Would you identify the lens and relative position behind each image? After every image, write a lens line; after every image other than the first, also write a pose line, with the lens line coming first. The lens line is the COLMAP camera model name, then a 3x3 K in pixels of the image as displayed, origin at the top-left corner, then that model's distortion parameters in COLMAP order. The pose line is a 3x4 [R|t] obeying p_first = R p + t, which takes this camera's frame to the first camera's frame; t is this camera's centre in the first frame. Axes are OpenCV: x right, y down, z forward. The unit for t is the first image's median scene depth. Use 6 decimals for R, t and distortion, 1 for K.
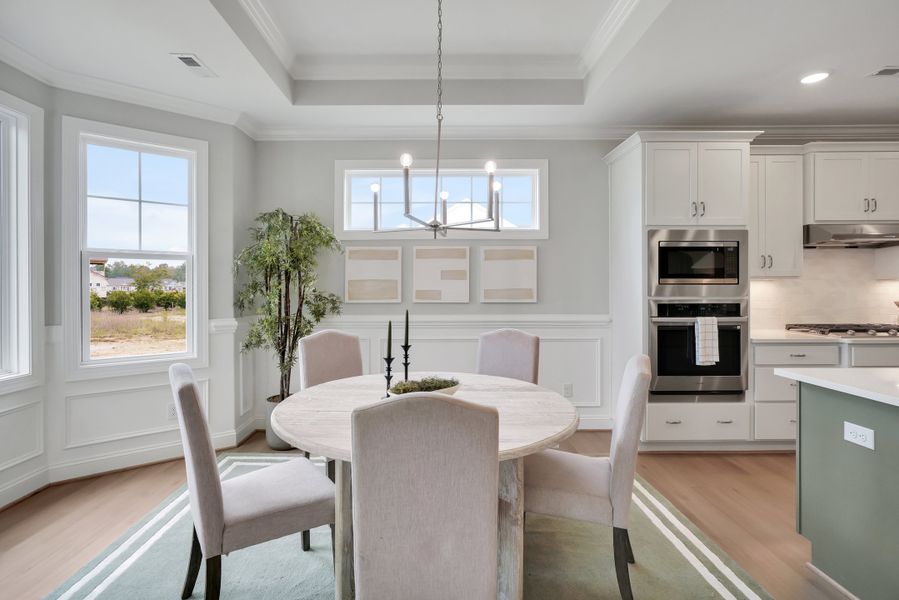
lens RADIAL K [[418.0, 0, 438.0], [0, 418.0, 289.7], [0, 0, 1]] dist [-0.011093, -0.000200]
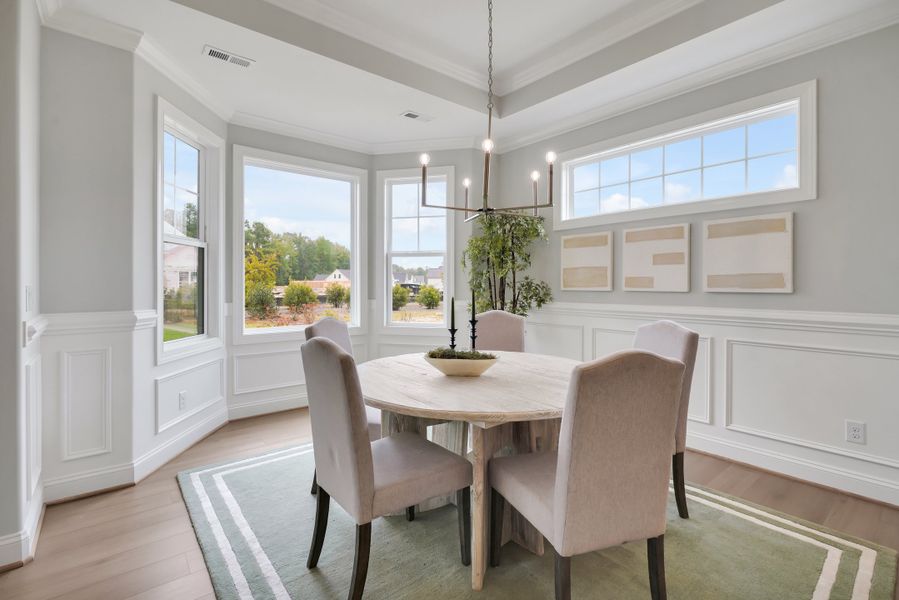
lens RADIAL K [[416.7, 0, 452.6], [0, 416.7, 290.4], [0, 0, 1]] dist [-0.014885, -0.000185]
pose [[0.640084, 0.013091, -0.768193, 0.477627], [-0.007049, 0.999913, 0.011166, 0.026152], [0.768272, -0.001732, 0.640121, 0.156932]]
